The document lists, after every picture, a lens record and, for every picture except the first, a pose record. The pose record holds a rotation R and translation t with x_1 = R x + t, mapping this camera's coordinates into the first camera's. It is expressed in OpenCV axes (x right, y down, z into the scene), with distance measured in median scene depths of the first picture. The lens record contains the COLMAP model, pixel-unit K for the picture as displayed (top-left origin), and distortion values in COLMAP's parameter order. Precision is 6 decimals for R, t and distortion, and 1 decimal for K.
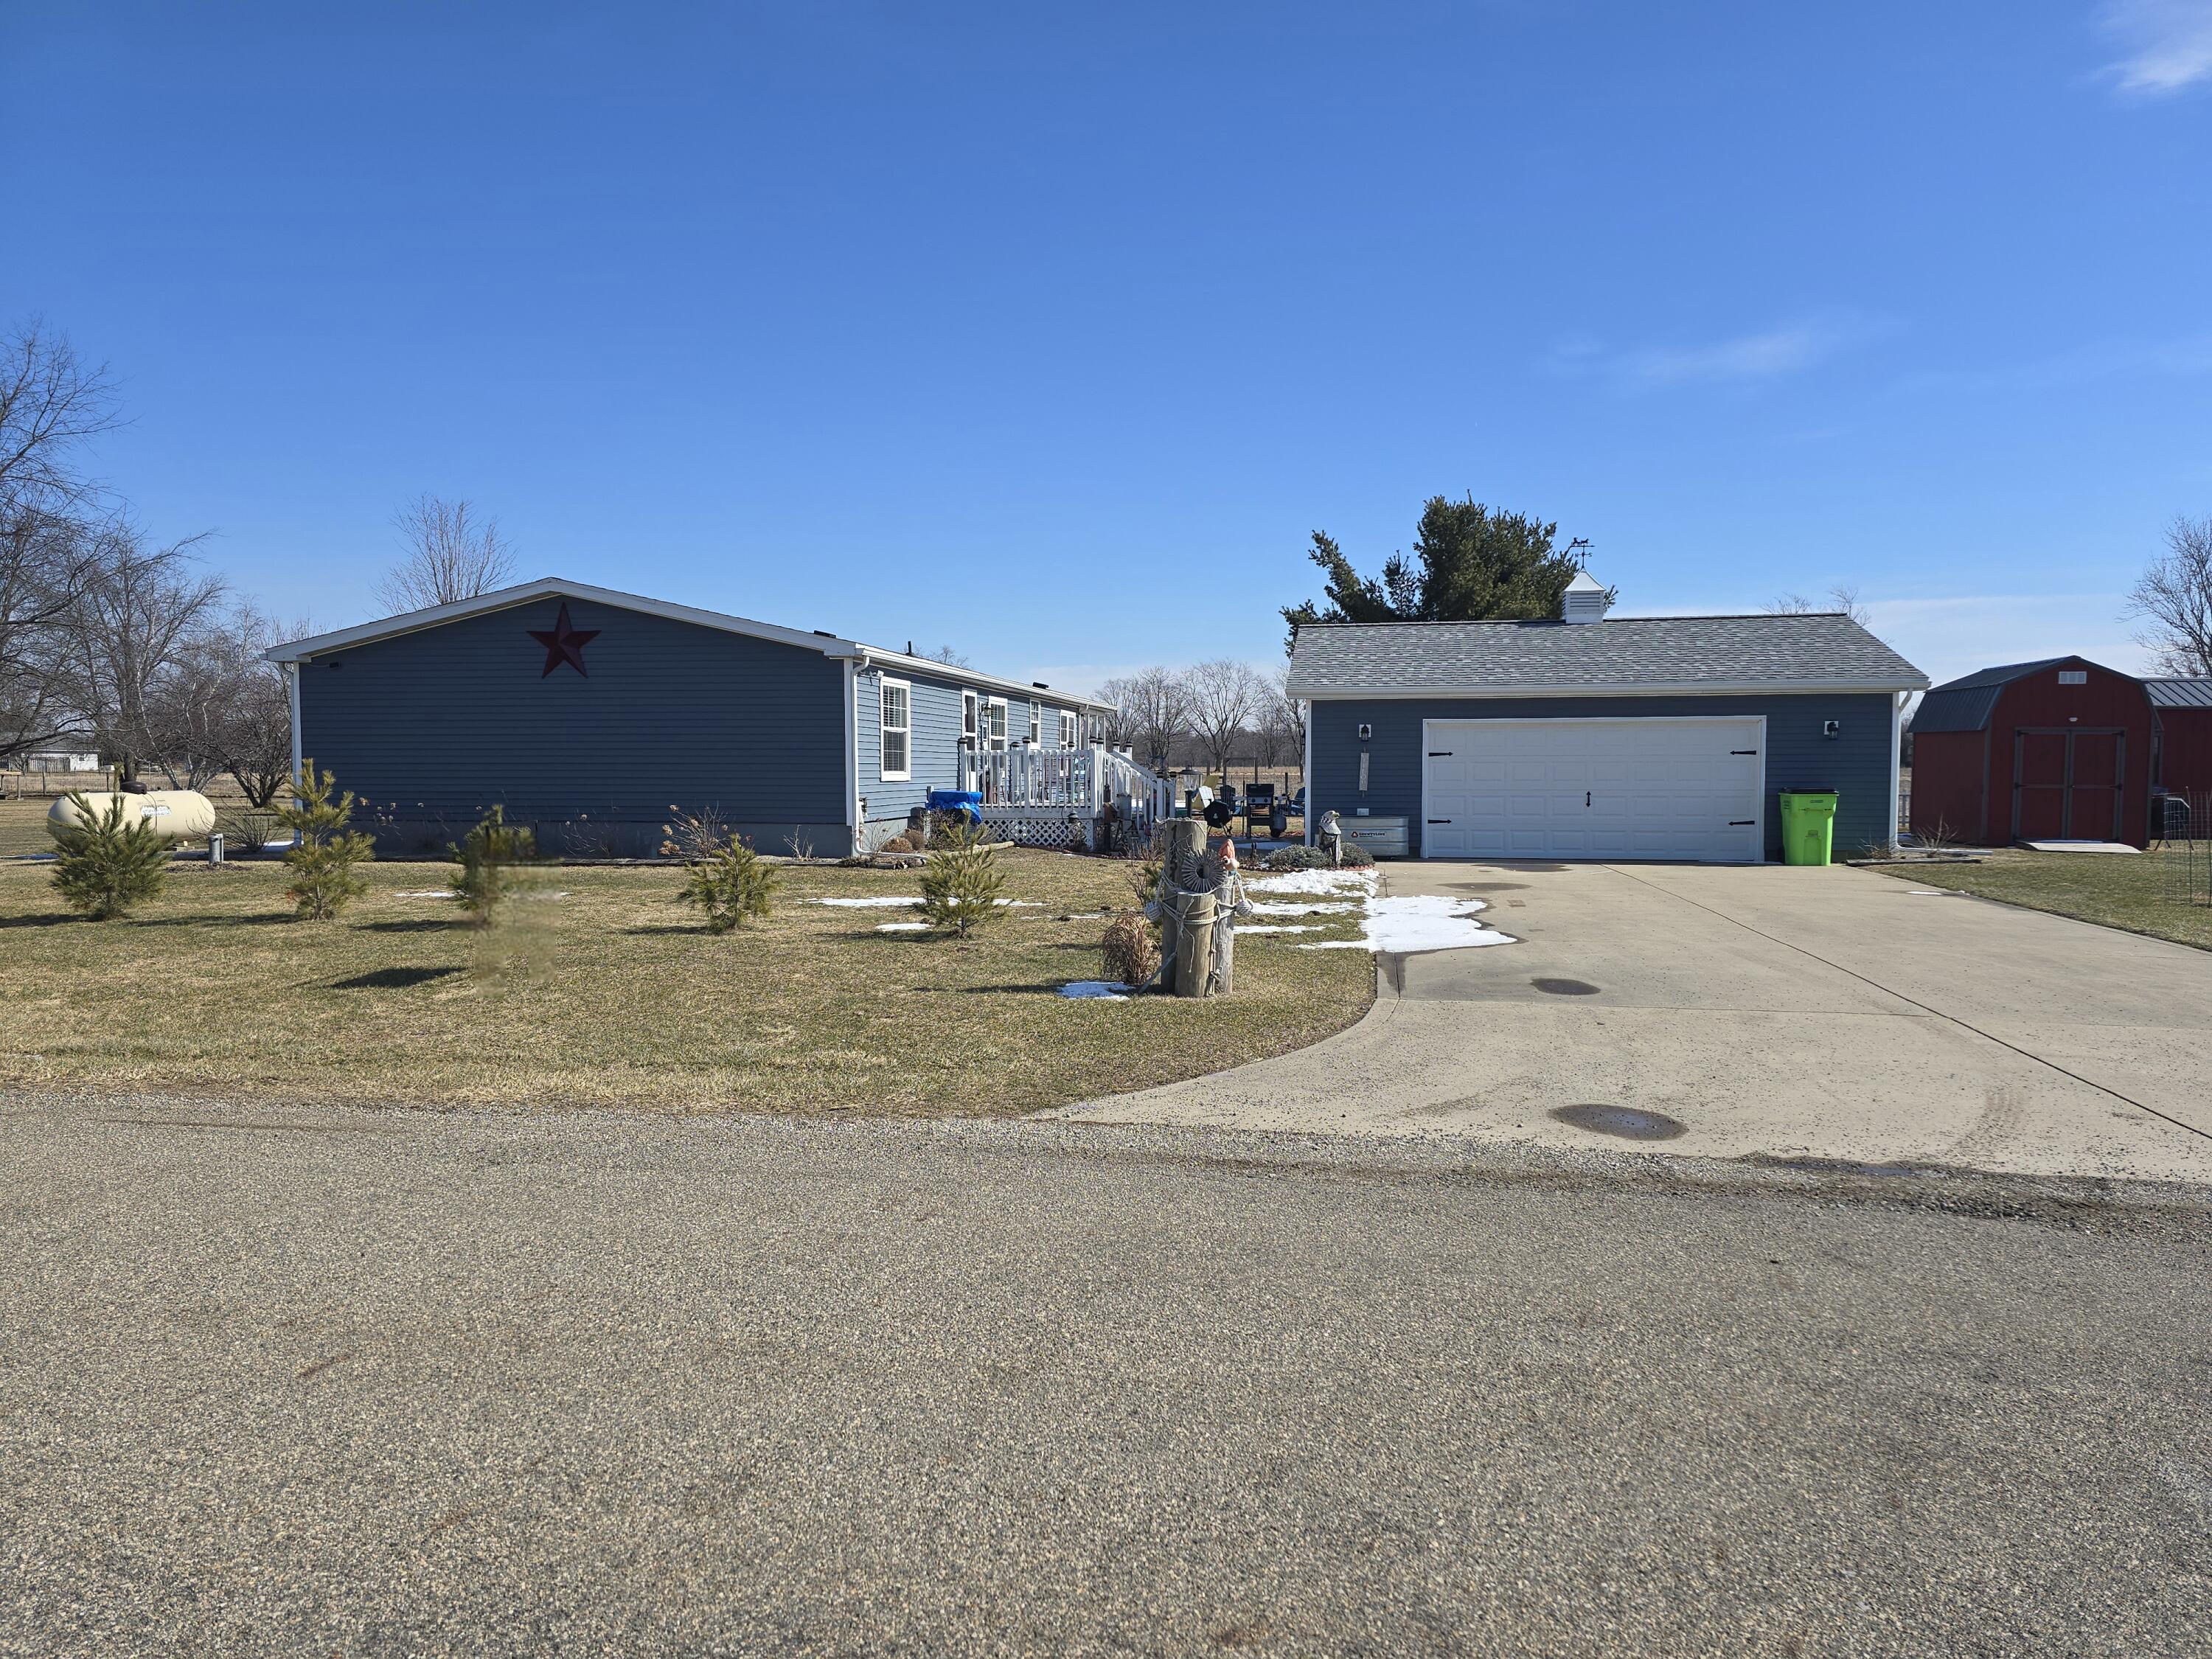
lens RADIAL K [[1467.7, 0, 1104.9], [0, 1467.7, 814.0], [0, 0, 1]] dist [0.094145, -0.094244]
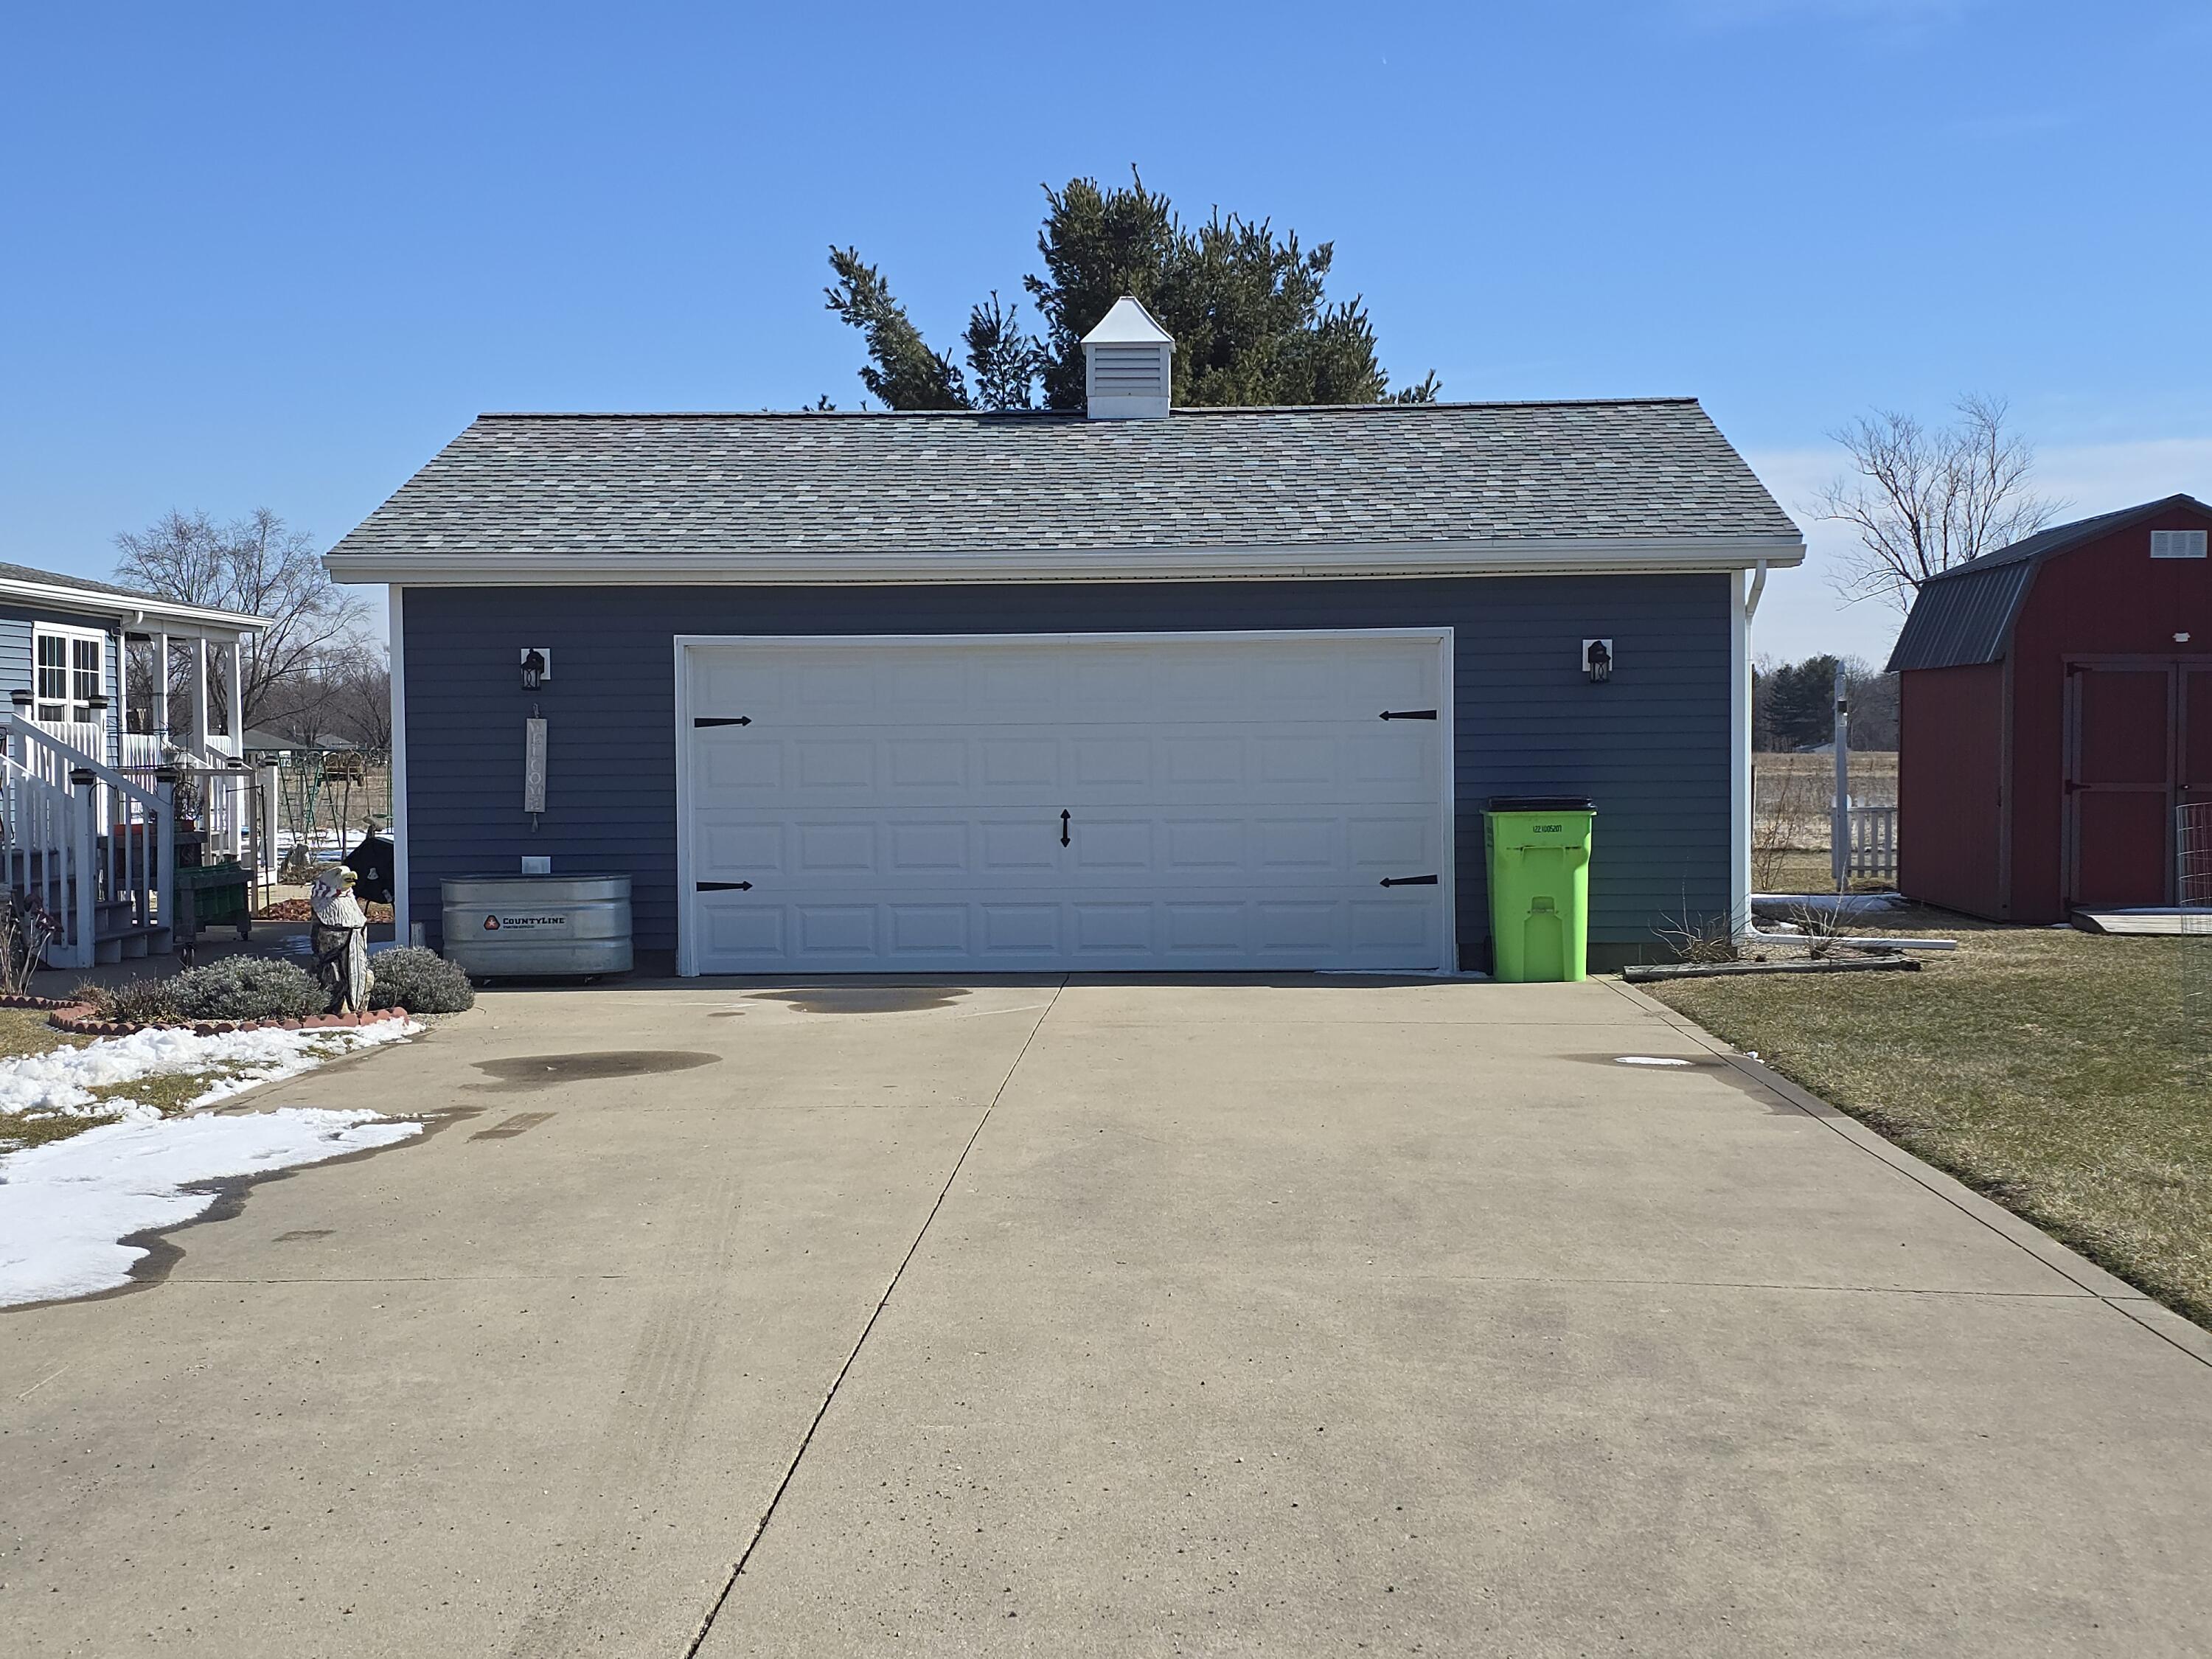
lens RADIAL K [[2898.8, 0, 1086.6], [0, 2898.8, 839.0], [0, 0, 1]] dist [0.225657, -0.576613]
pose [[0.990476, -0.011295, 0.137220, 0.212256], [0.011941, 0.999921, -0.003883, -0.003573], [-0.137165, 0.005485, 0.990533, 0.182469]]
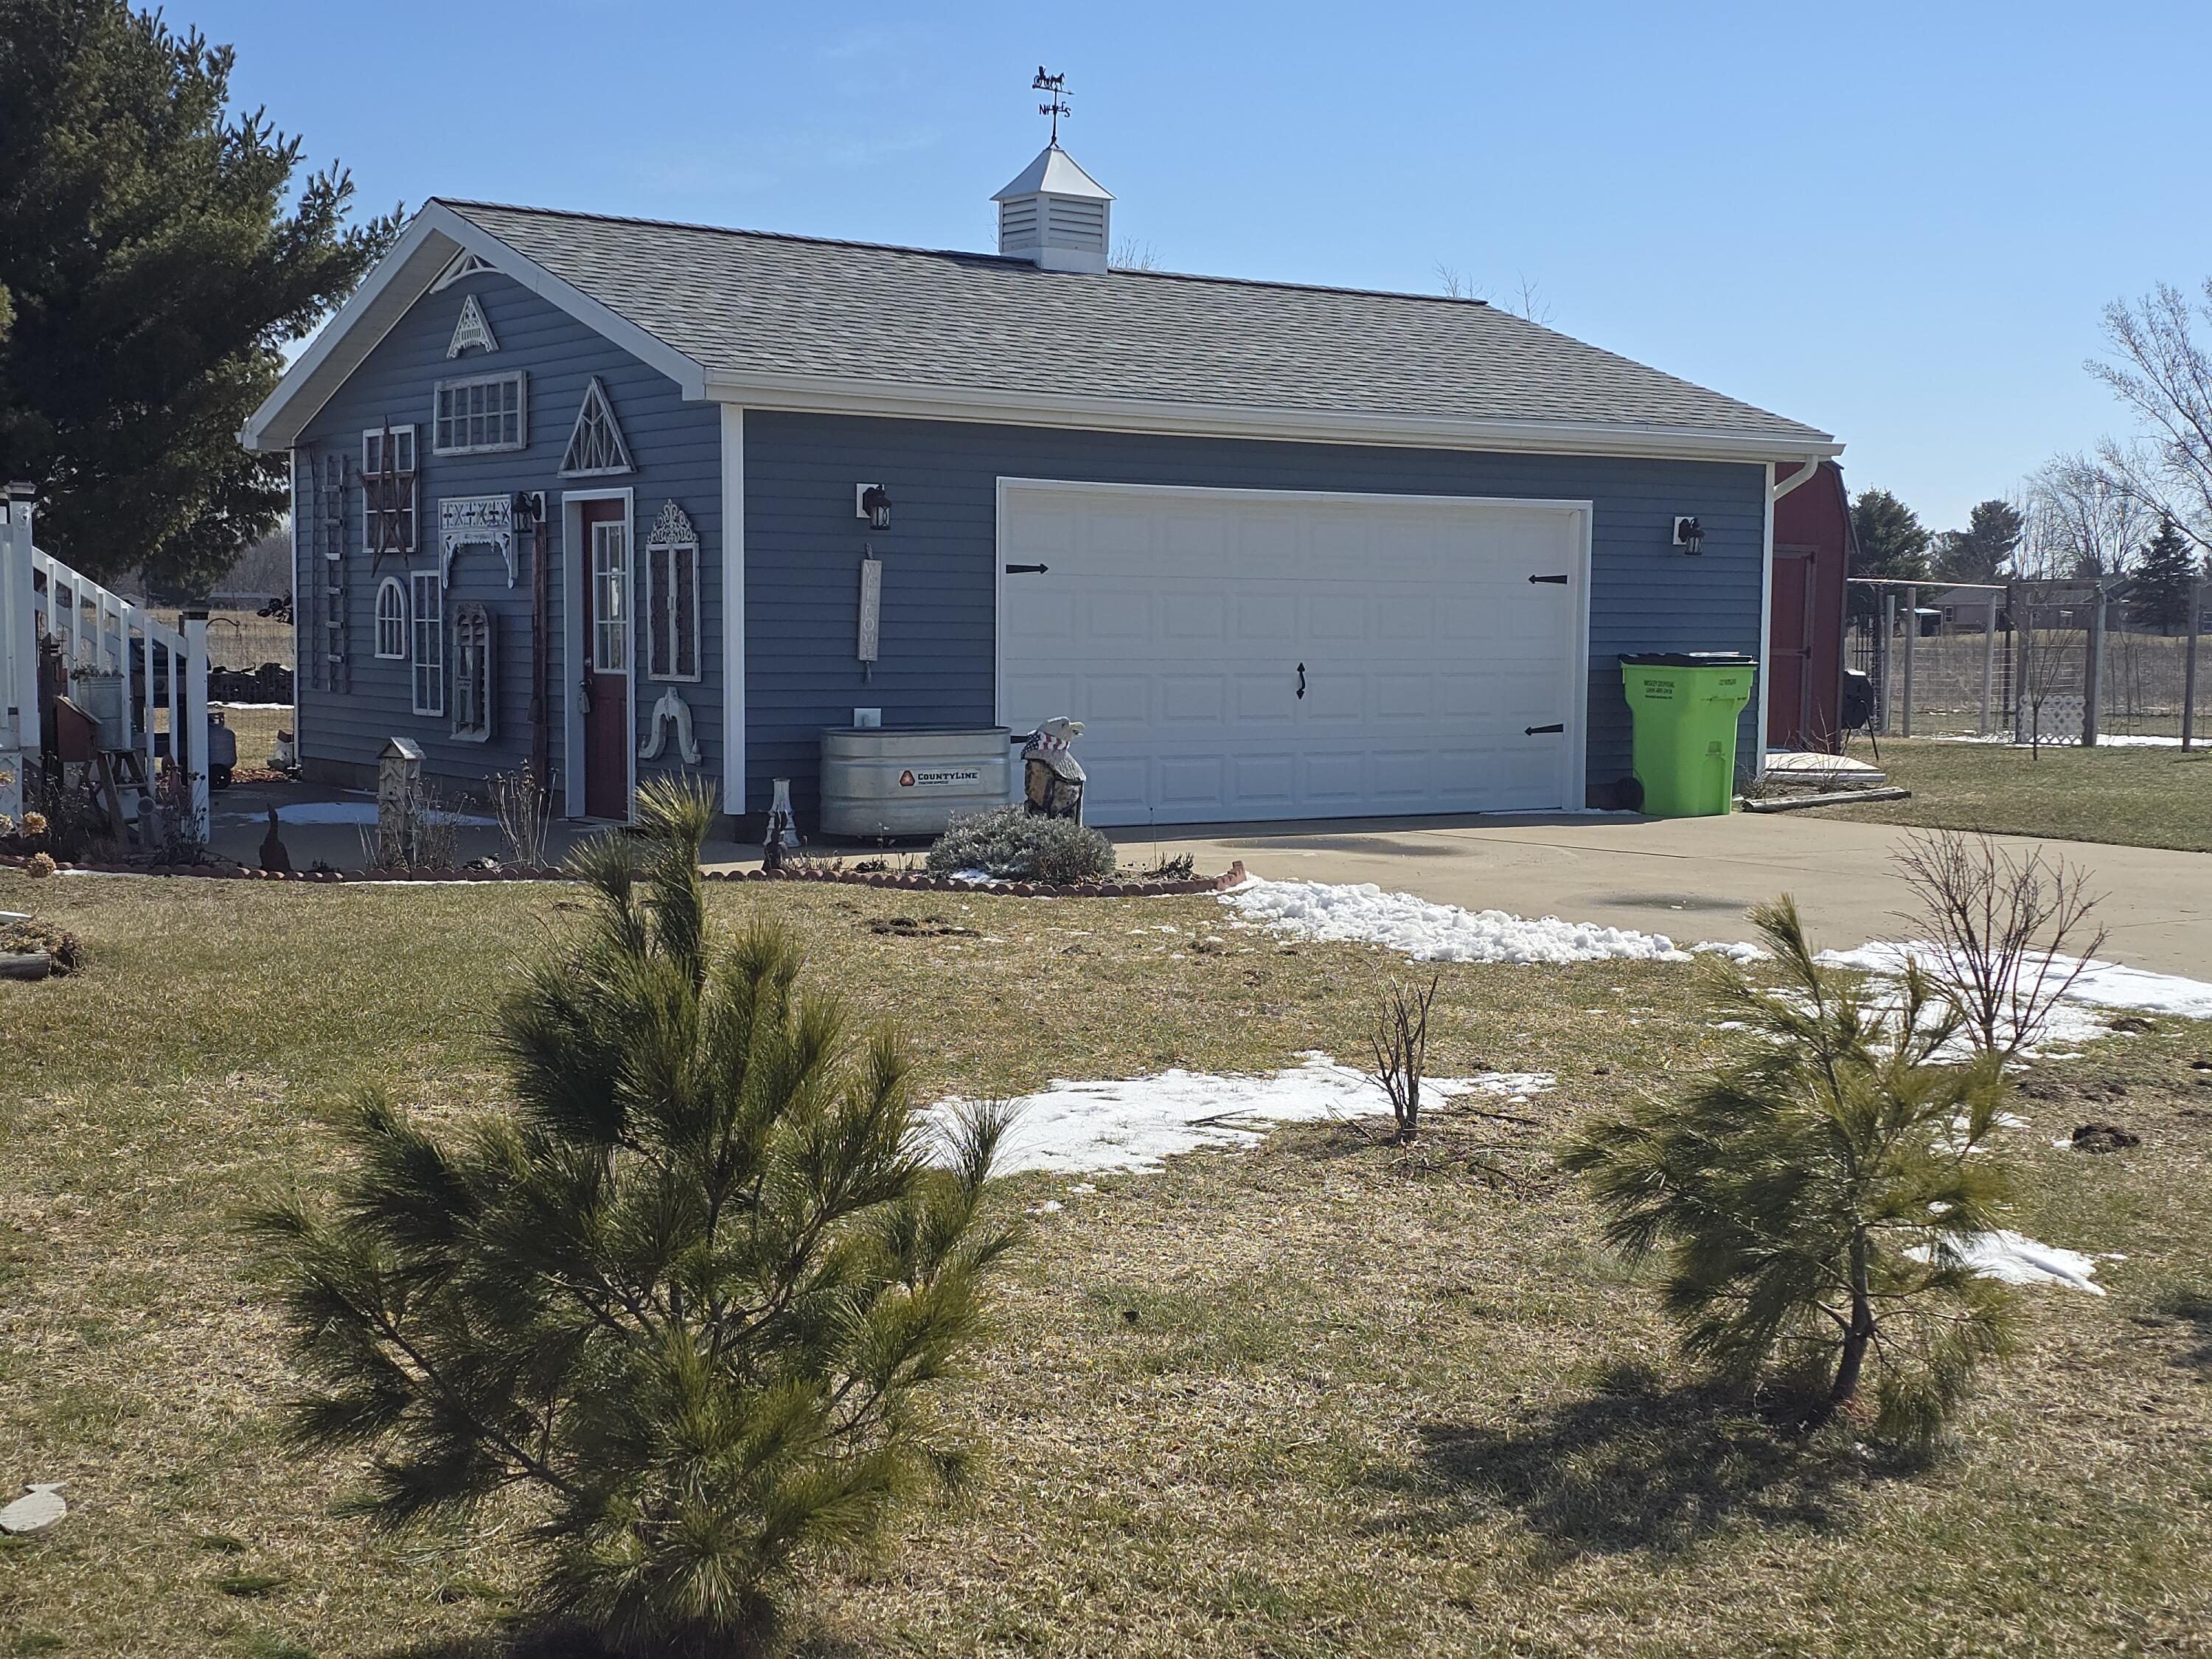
lens RADIAL K [[2898.8, 0, 1086.6], [0, 2898.8, 839.0], [0, 0, 1]] dist [0.225657, -0.576613]
pose [[0.718831, -0.043332, 0.693833, -0.298843], [0.010233, 0.998607, 0.051765, -0.008137], [-0.695109, -0.030110, 0.718273, 0.417930]]
